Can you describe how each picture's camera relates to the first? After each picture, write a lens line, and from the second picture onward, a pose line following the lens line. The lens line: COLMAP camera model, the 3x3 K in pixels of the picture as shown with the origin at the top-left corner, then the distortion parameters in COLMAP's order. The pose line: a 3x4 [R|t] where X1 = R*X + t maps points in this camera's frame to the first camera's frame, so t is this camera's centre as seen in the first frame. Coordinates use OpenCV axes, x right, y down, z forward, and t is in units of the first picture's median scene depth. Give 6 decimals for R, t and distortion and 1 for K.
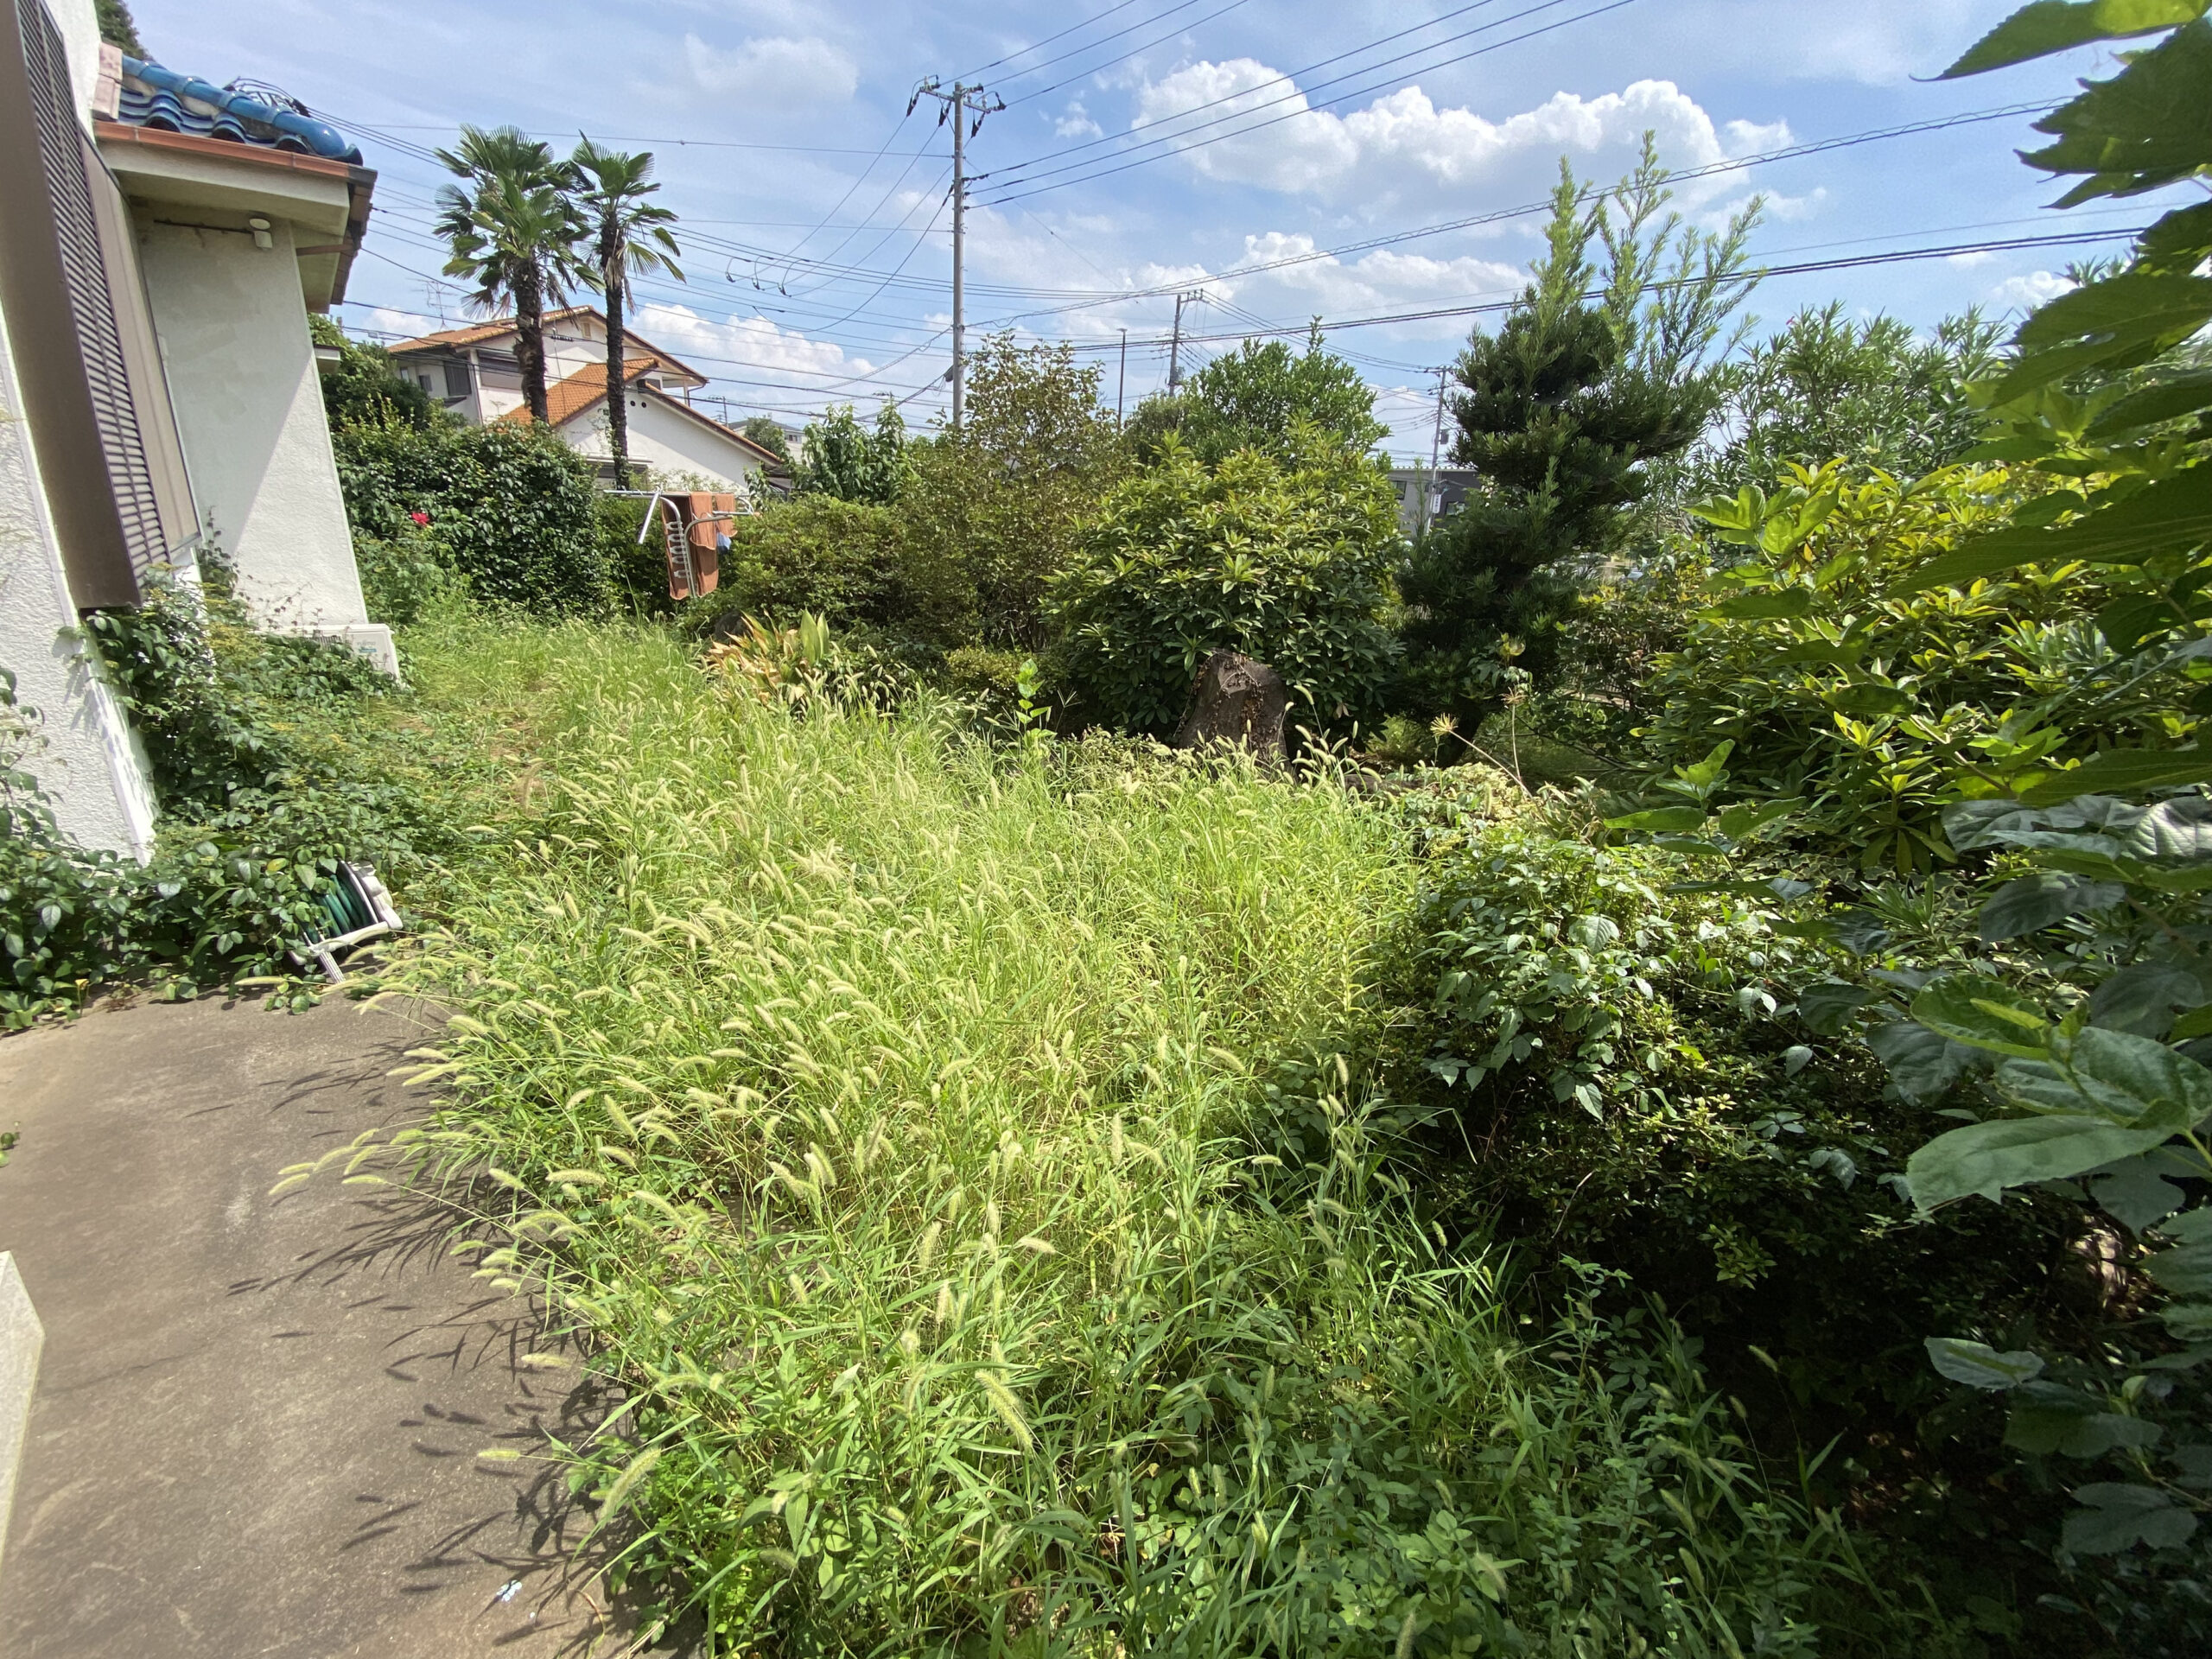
lens RADIAL K [[904.2, 0, 1108.5], [0, 904.2, 828.2], [0, 0, 1]] dist [0.014299, -0.018568]
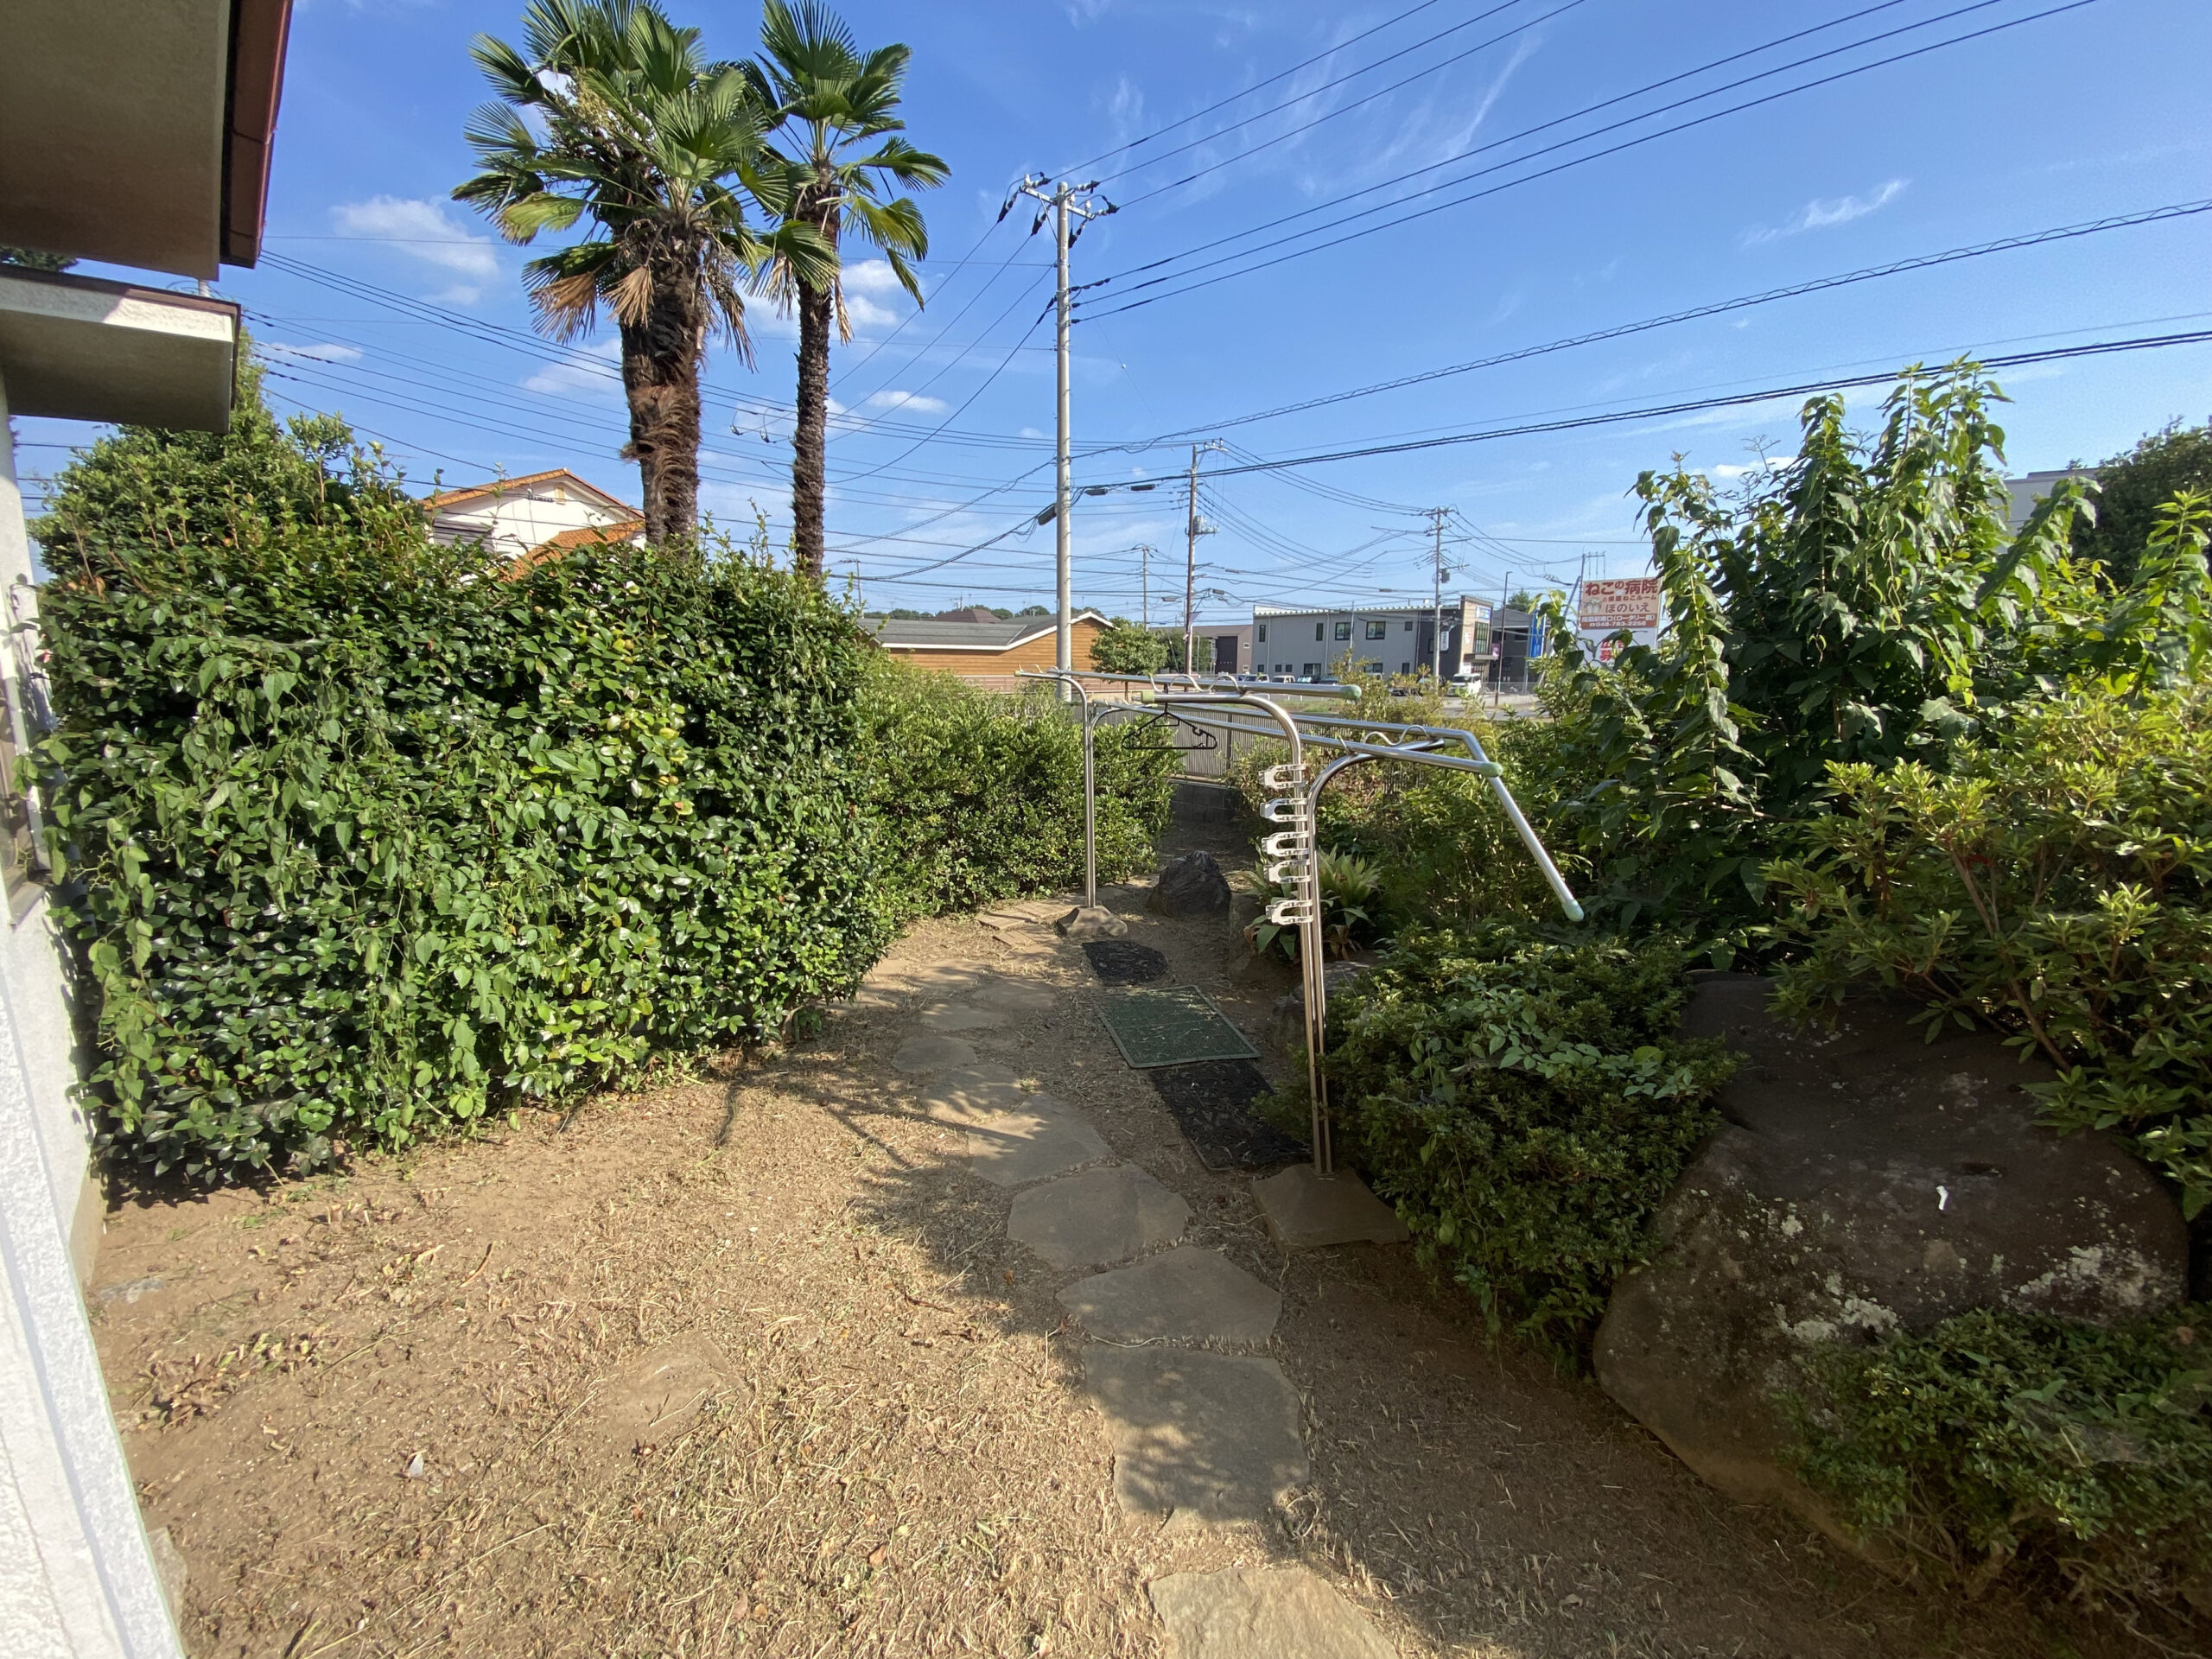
lens RADIAL K [[904.2, 0, 1108.5], [0, 904.2, 828.2], [0, 0, 1]] dist [0.014299, -0.018568]
pose [[0.996268, -0.055525, 0.066081, -0.559733], [0.065065, 0.986190, -0.152300, -0.272464], [-0.056712, 0.156031, 0.986123, 0.687073]]
